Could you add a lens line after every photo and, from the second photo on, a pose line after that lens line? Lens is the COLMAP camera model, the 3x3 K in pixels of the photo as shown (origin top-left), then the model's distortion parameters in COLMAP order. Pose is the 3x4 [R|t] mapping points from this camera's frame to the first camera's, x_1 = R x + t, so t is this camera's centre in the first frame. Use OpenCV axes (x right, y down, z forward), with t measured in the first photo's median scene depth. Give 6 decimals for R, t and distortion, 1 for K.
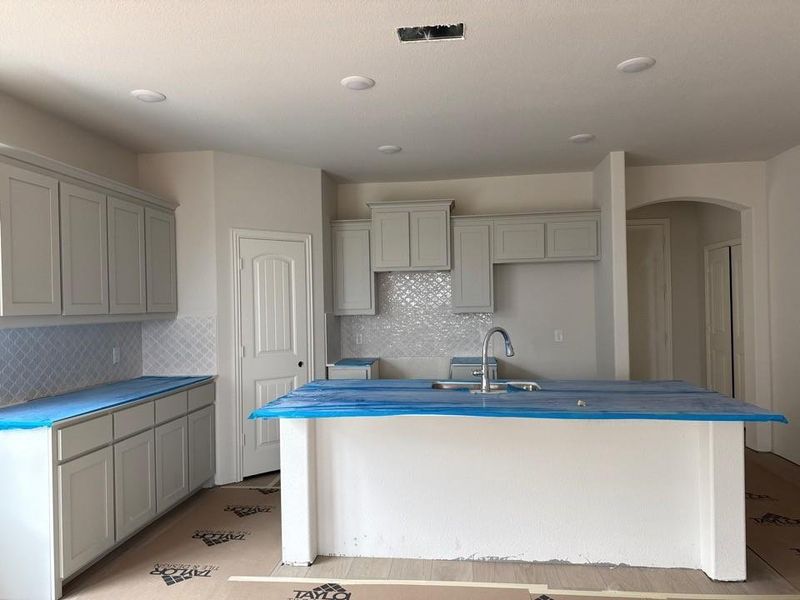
lens RADIAL K [[555.7, 0, 404.3], [0, 555.7, 300.1], [0, 0, 1]] dist [0.157276, -0.202233]
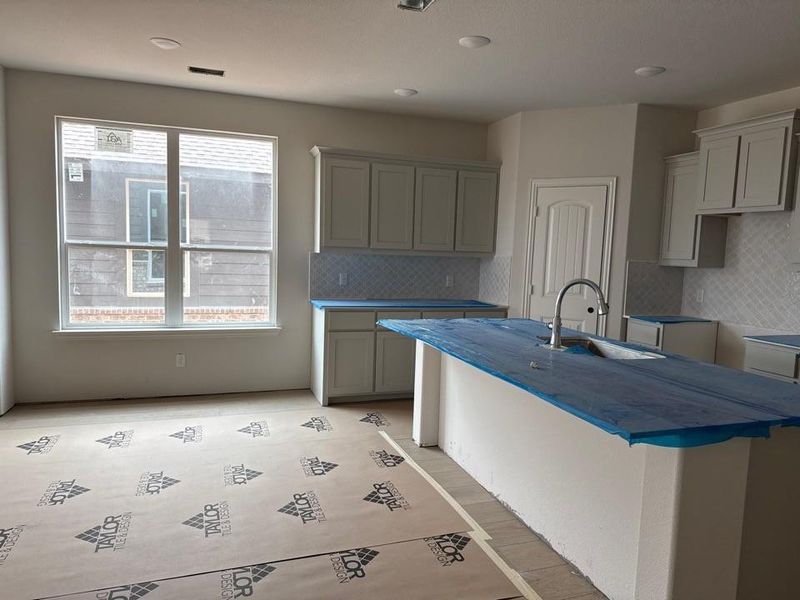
lens RADIAL K [[555.7, 0, 404.3], [0, 555.7, 300.1], [0, 0, 1]] dist [0.157276, -0.202233]
pose [[0.443103, 0.116468, -0.888873, 0.621423], [-0.035504, 0.993027, 0.112417, -0.005933], [0.895767, -0.018254, 0.444148, 0.275993]]
